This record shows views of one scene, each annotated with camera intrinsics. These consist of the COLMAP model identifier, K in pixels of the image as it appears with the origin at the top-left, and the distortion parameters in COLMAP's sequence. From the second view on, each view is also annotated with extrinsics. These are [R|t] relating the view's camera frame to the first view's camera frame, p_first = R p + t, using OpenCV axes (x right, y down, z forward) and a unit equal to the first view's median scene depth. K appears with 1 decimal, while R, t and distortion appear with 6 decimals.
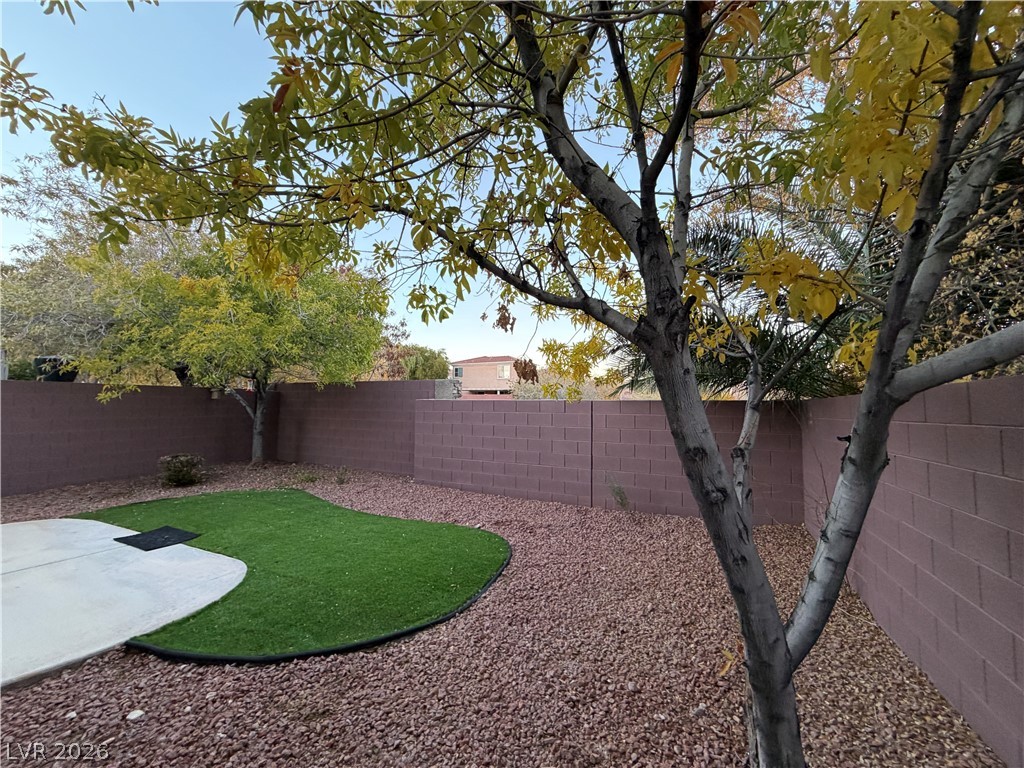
lens RADIAL K [[408.2, 0, 508.7], [0, 408.2, 385.3], [0, 0, 1]] dist [0.000184, 0.000149]
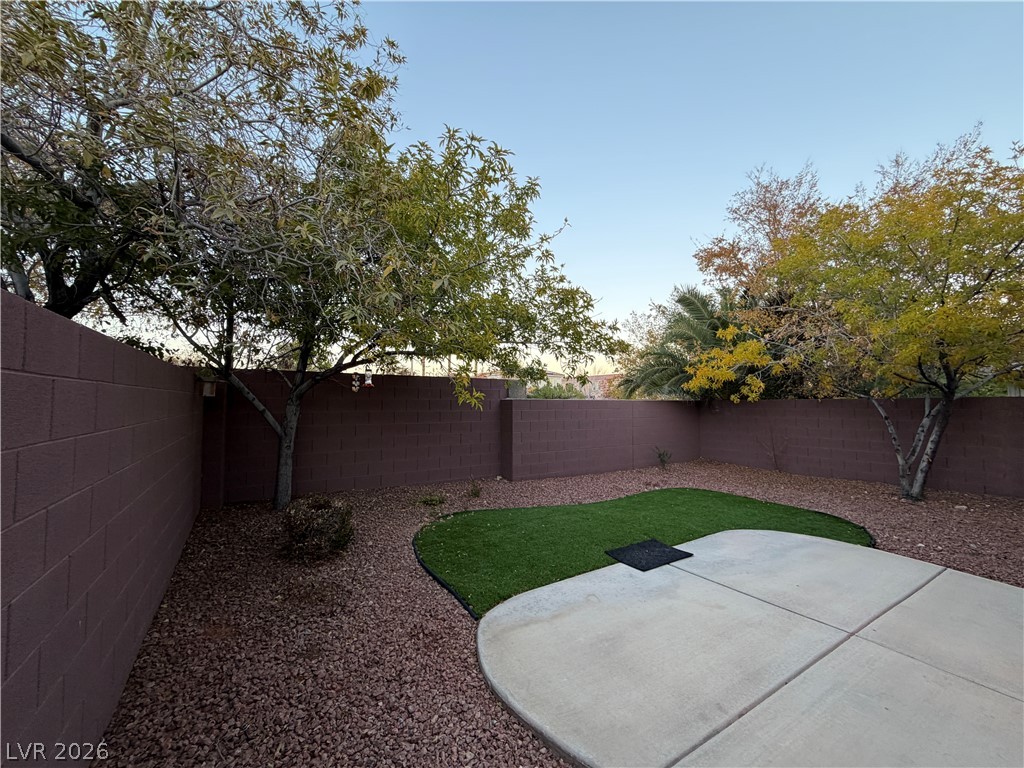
lens RADIAL K [[408.2, 0, 508.7], [0, 408.2, 385.3], [0, 0, 1]] dist [0.000184, 0.000149]
pose [[0.529547, 0.024740, 0.847920, -2.484652], [-0.036637, 0.999309, -0.006276, 0.015255], [-0.847489, -0.027742, 0.530088, 1.082825]]
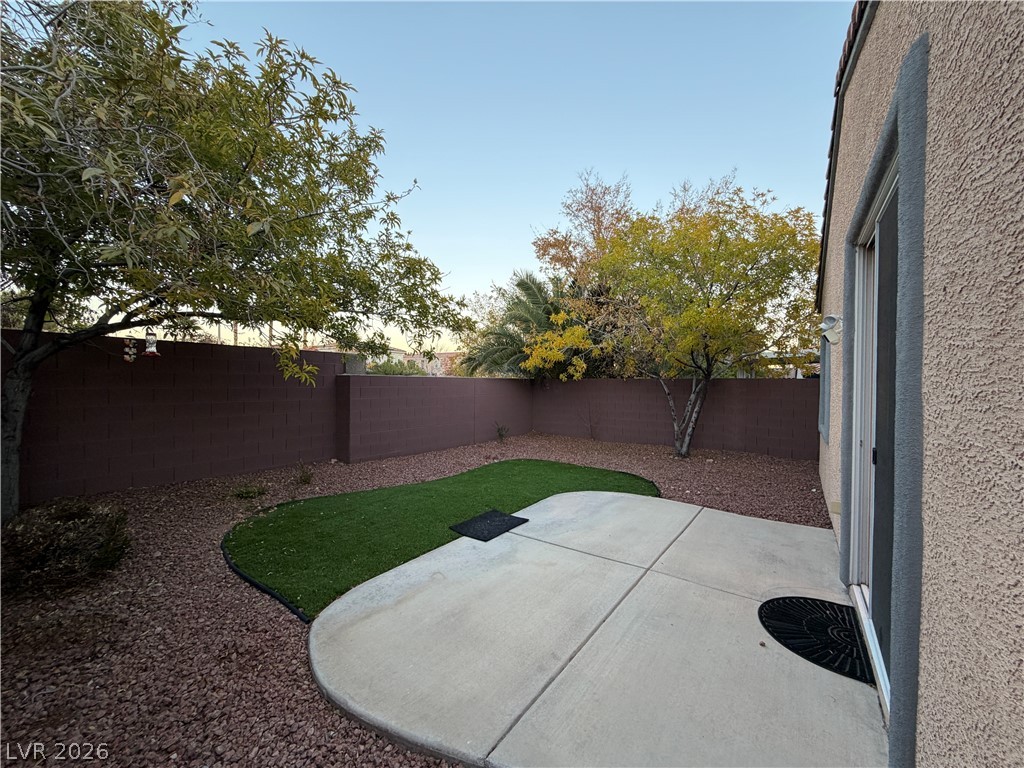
lens RADIAL K [[408.2, 0, 508.7], [0, 408.2, 385.3], [0, 0, 1]] dist [0.000184, 0.000149]
pose [[0.173817, -0.020478, 0.984565, -2.452952], [-0.057426, 0.997872, 0.030893, 0.019821], [-0.983102, -0.061909, 0.172271, 1.111820]]
